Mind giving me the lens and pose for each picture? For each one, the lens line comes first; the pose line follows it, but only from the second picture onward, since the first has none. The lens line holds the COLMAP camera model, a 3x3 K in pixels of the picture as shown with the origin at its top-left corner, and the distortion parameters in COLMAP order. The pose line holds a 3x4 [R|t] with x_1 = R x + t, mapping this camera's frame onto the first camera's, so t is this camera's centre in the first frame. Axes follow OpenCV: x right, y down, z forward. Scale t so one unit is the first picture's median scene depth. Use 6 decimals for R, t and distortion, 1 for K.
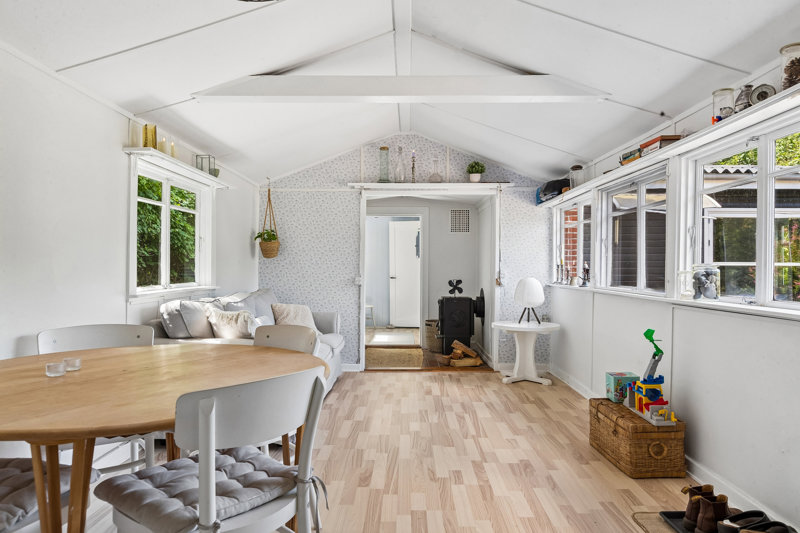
lens RADIAL K [[526.3, 0, 398.2], [0, 526.3, 269.4], [0, 0, 1]] dist [0.006801, -0.001268]
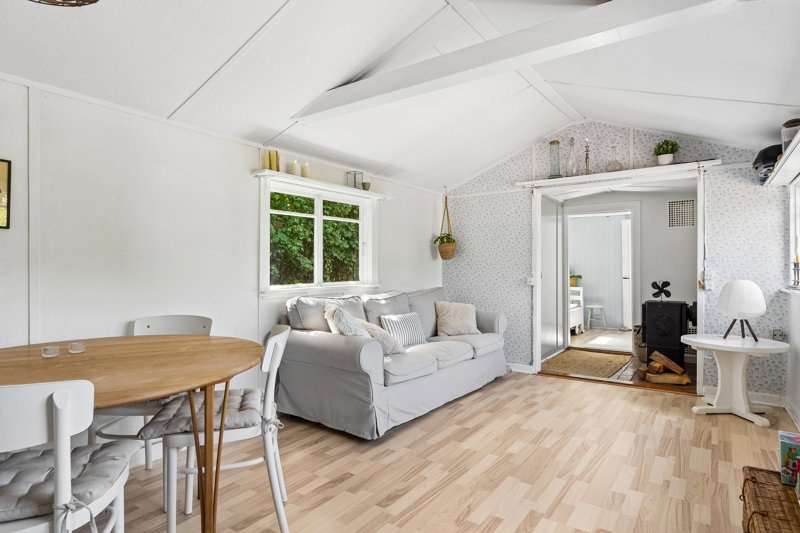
lens RADIAL K [[443.6, 0, 402.5], [0, 443.6, 269.7], [0, 0, 1]] dist [0.002441, 0.000291]
pose [[0.828918, -0.002262, -0.559365, 0.196476], [0.002634, 0.999997, -0.000141, -0.000575], [0.559364, -0.001357, 0.828921, 0.185707]]
